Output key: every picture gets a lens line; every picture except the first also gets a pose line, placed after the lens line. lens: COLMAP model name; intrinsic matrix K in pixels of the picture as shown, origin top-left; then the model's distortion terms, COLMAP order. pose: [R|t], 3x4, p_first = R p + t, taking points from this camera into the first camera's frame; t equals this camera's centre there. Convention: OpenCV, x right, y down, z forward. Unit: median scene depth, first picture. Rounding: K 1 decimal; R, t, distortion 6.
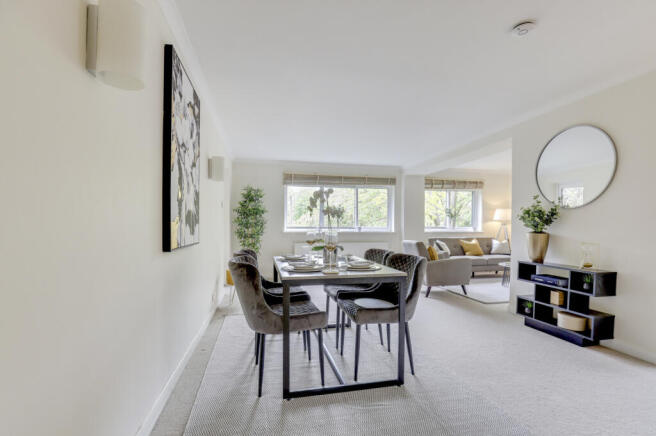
lens RADIAL K [[301.2, 0, 330.4], [0, 301.2, 231.1], [0, 0, 1]] dist [-0.004935, -0.000246]
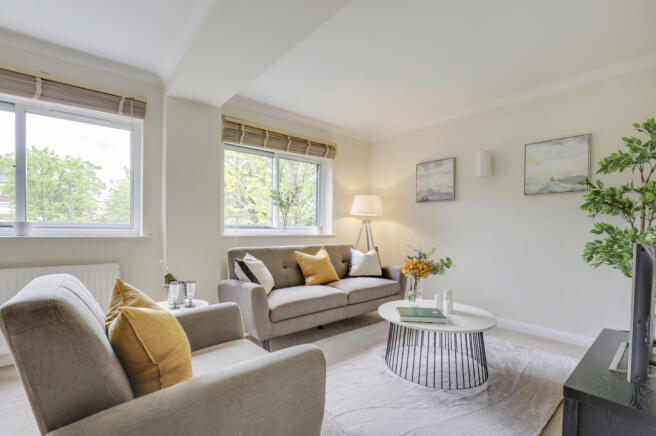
lens RADIAL K [[301.2, 0, 331.5], [0, 301.2, 232.9], [0, 0, 1]] dist [-0.004935, -0.000246]
pose [[0.879614, -0.000060, 0.475689, 0.238252], [0.002874, 0.999982, -0.005189, 0.001524], [-0.475680, 0.005932, 0.879598, 0.516485]]
